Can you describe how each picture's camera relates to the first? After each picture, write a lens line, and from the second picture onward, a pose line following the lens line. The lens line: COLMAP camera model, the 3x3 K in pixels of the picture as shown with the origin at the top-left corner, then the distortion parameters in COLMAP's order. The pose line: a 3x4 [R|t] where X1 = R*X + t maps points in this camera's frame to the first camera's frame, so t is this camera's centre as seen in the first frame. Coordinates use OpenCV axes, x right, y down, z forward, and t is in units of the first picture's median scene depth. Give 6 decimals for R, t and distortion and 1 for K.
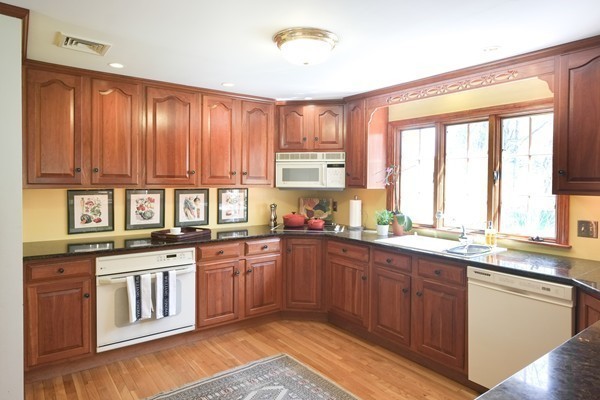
lens RADIAL K [[376.0, 0, 296.9], [0, 376.0, 189.8], [0, 0, 1]] dist [-0.001041, 0.001870]
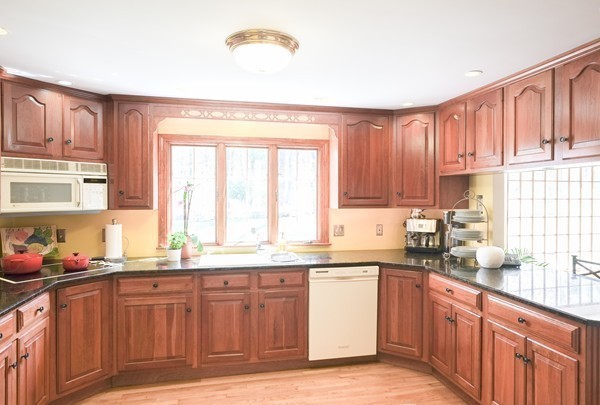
lens RADIAL K [[382.7, 0, 300.1], [0, 382.7, 203.0], [0, 0, 1]] dist [-0.005852, -0.003613]
pose [[0.412899, -0.019489, 0.910568, -0.458706], [0.027087, 0.999592, 0.009112, -0.016591], [-0.910374, 0.020902, 0.413259, 0.332272]]
